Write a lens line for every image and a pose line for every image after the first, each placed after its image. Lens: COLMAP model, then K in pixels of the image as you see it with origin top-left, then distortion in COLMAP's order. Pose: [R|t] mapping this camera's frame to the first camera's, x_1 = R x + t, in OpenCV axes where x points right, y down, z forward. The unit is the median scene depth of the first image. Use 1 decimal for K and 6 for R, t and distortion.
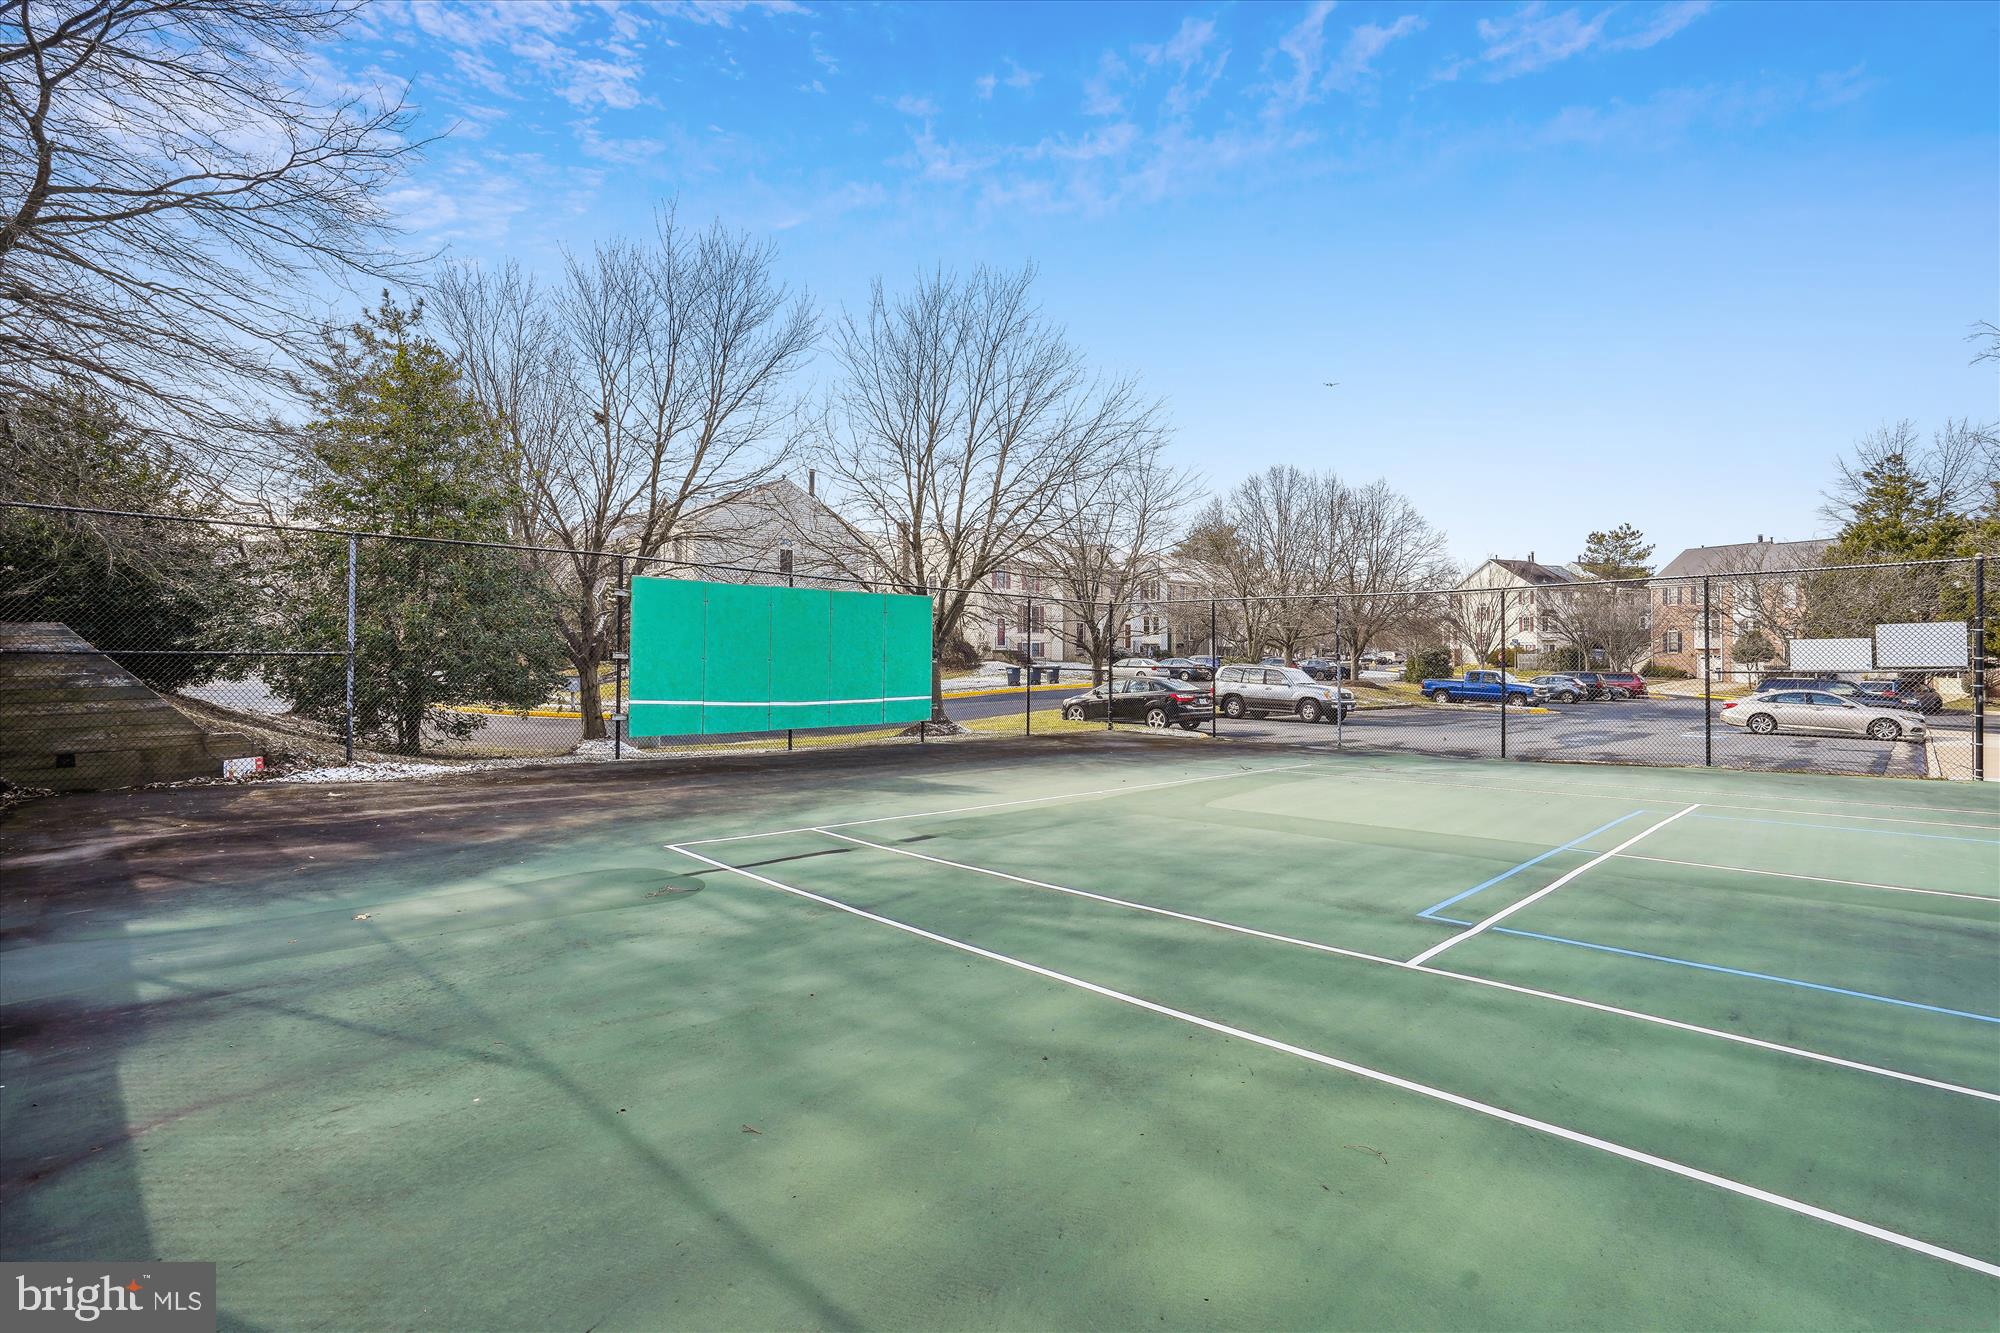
lens RADIAL K [[927.3, 0, 1000.0], [0, 927.3, 666.5], [0, 0, 1]] dist [-0.000635, -0.000364]
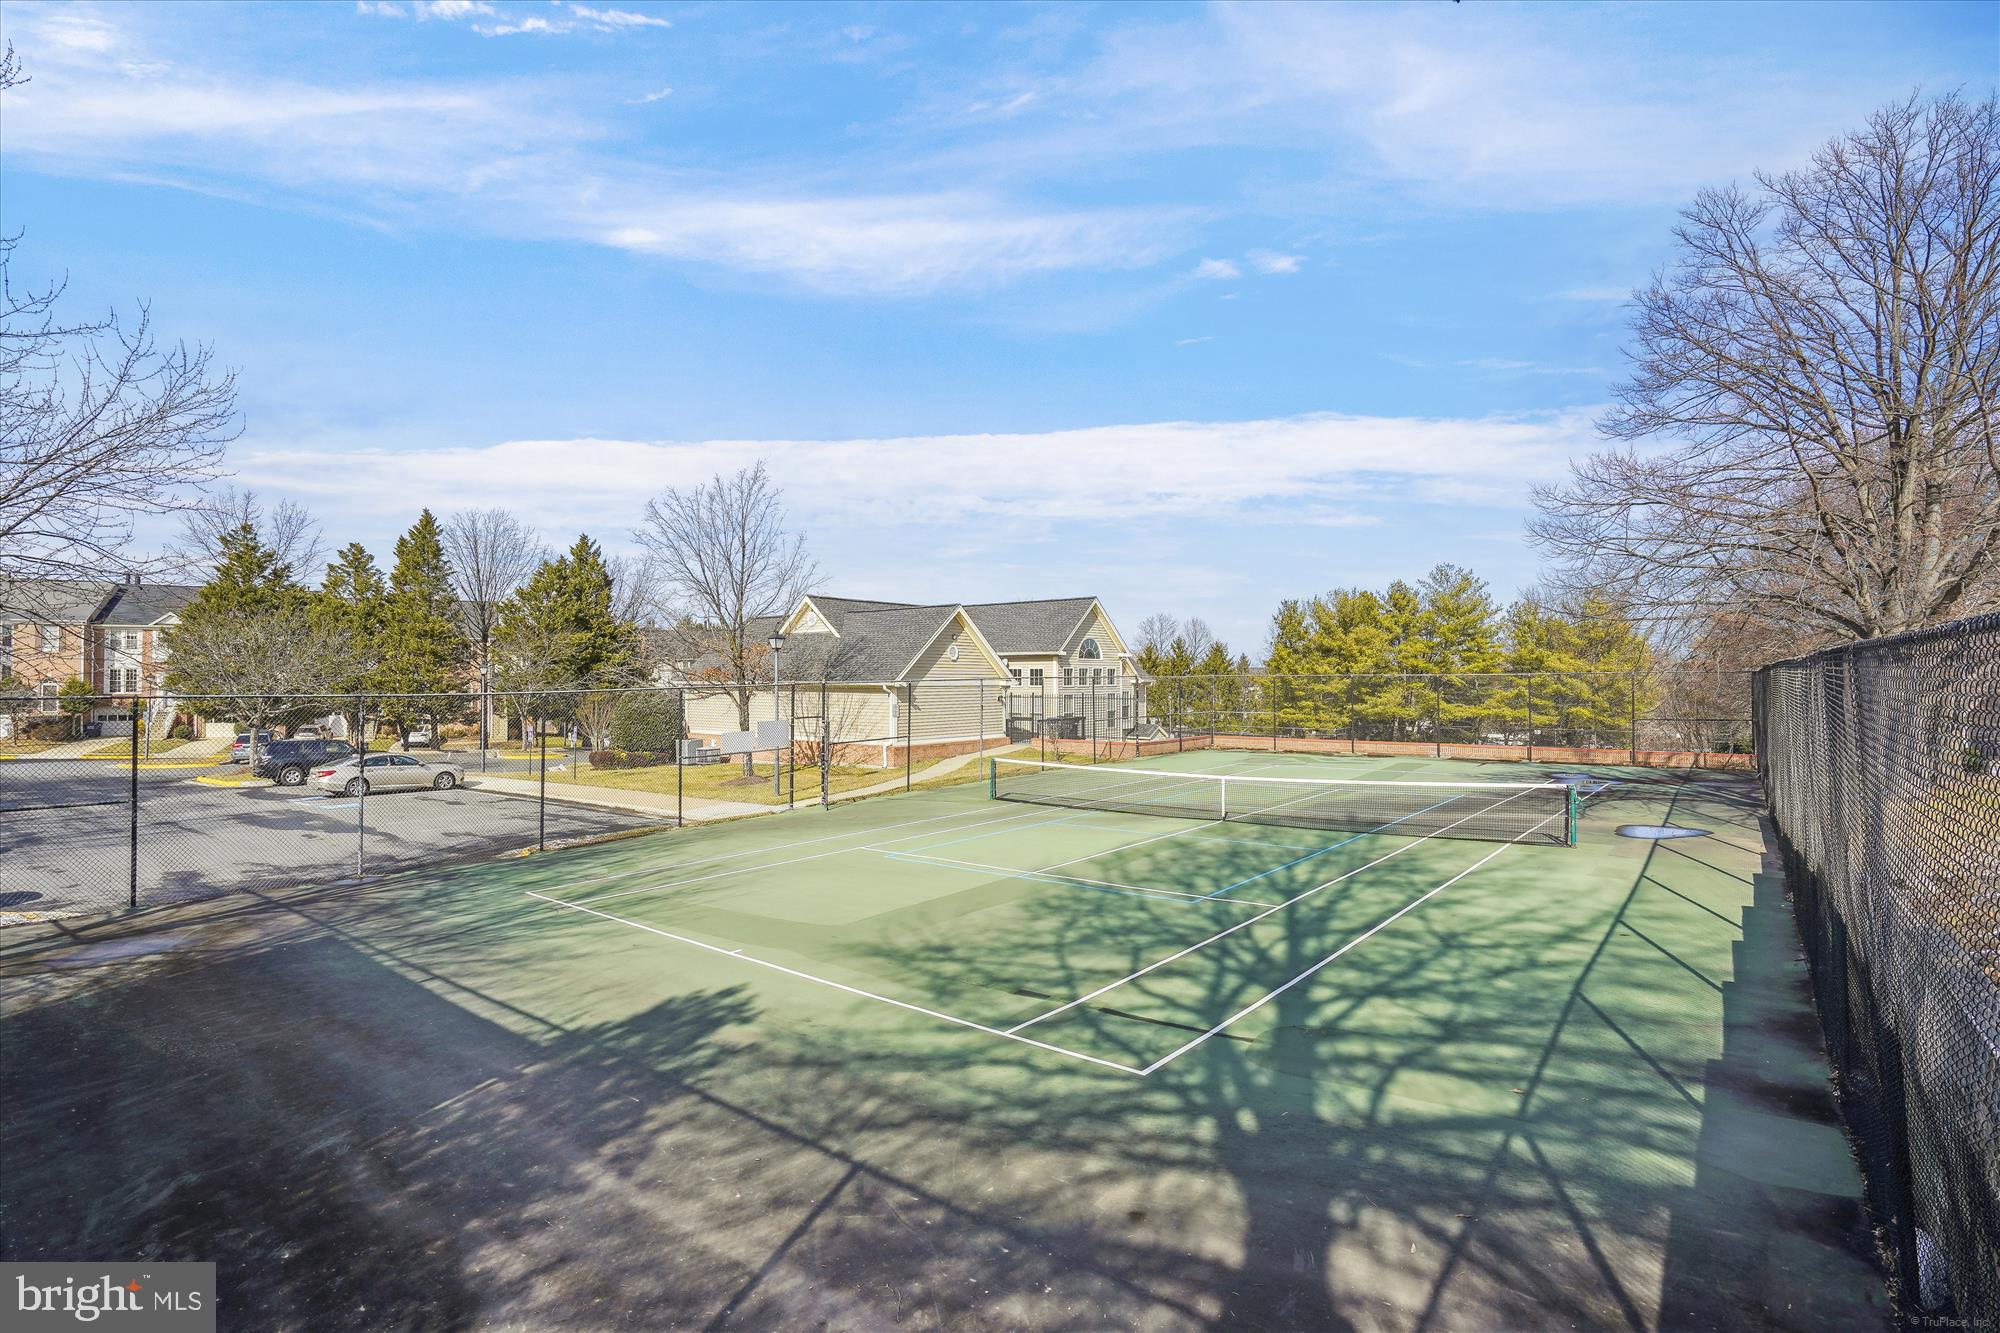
lens RADIAL K [[927.3, 0, 1000.0], [0, 927.3, 666.5], [0, 0, 1]] dist [-0.000635, -0.000364]
pose [[-0.126548, 0.019171, 0.991775, -1.977256], [0.000276, 0.999814, -0.019291, -0.302634], [-0.991961, -0.002168, -0.126529, 2.004449]]
